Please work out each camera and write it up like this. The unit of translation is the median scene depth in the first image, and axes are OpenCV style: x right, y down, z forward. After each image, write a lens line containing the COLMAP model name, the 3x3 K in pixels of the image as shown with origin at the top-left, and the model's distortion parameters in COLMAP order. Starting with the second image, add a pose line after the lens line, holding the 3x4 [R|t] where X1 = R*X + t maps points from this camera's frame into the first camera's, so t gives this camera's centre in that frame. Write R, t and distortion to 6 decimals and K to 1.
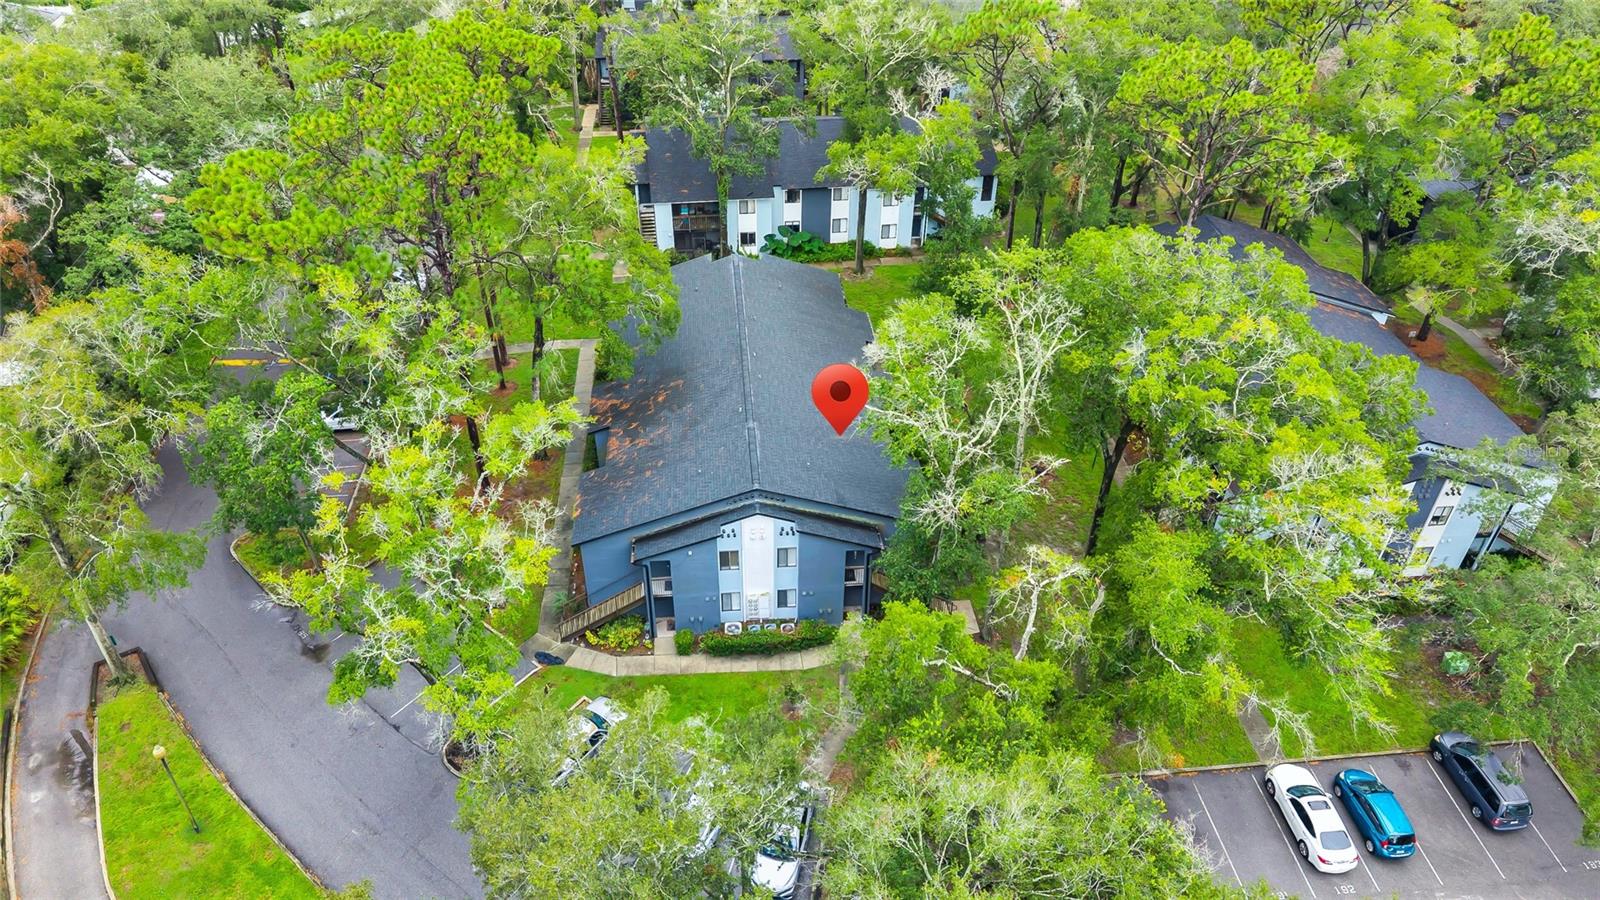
lens RADIAL K [[1141.3, 0, 818.6], [0, 1141.3, 453.3], [0, 0, 1]] dist [0.045784, -0.002666]
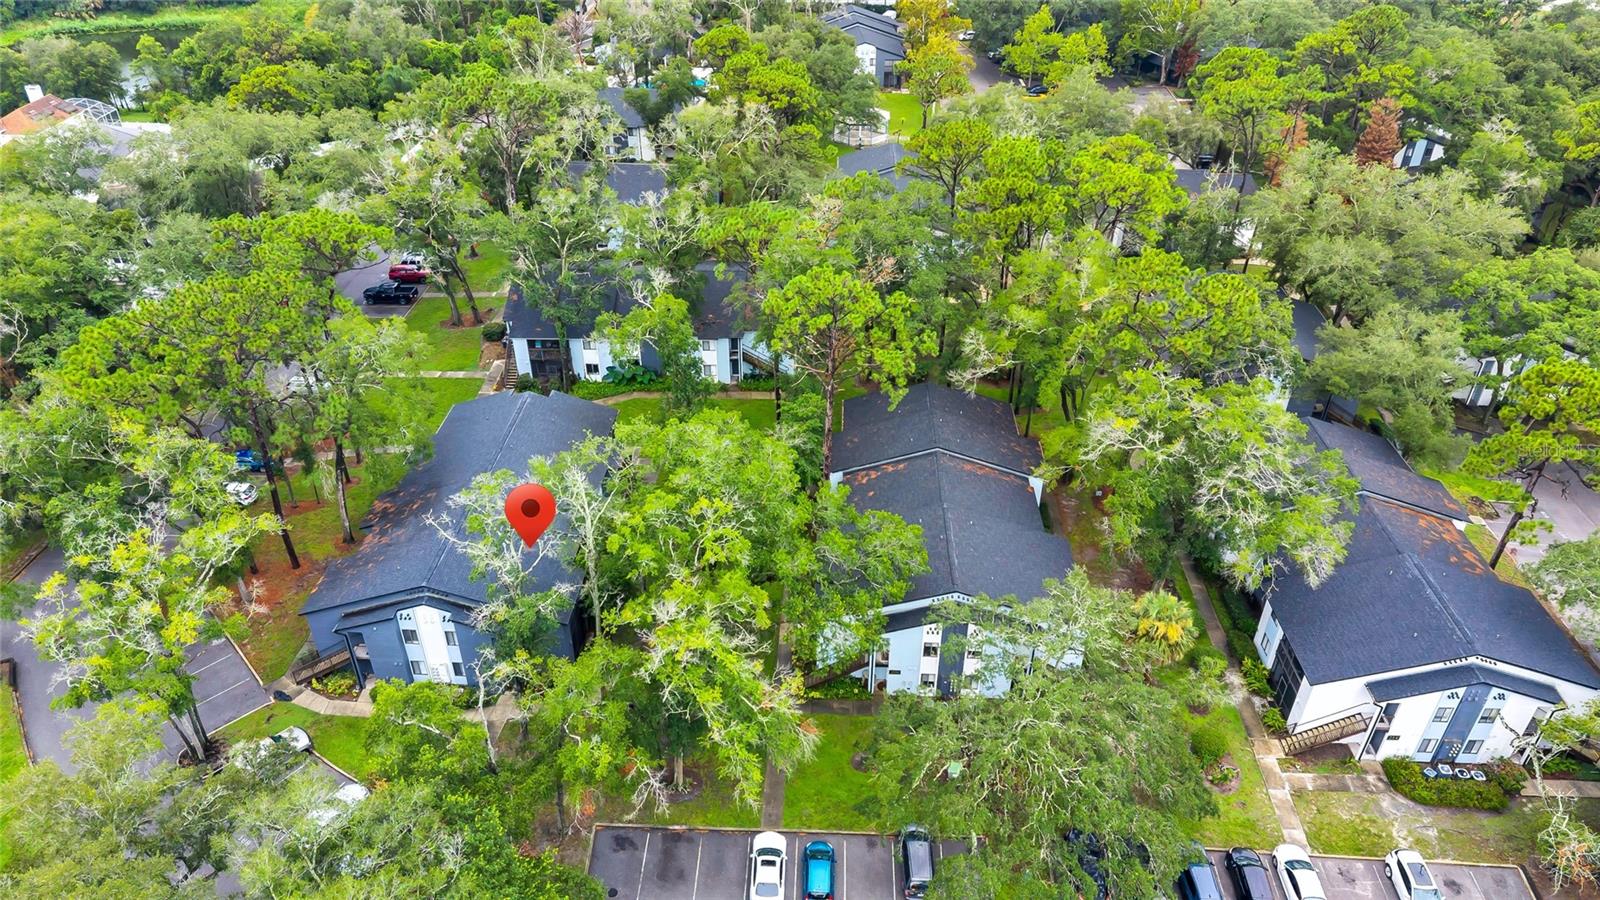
lens RADIAL K [[1106.3, 0, 805.2], [0, 1106.3, 479.5], [0, 0, 1]] dist [0.064210, -0.079413]
pose [[0.989655, 0.078188, -0.120294, 0.478472], [-0.081696, 0.996356, -0.024509, -0.087762], [0.117939, 0.034083, 0.992436, -0.231645]]
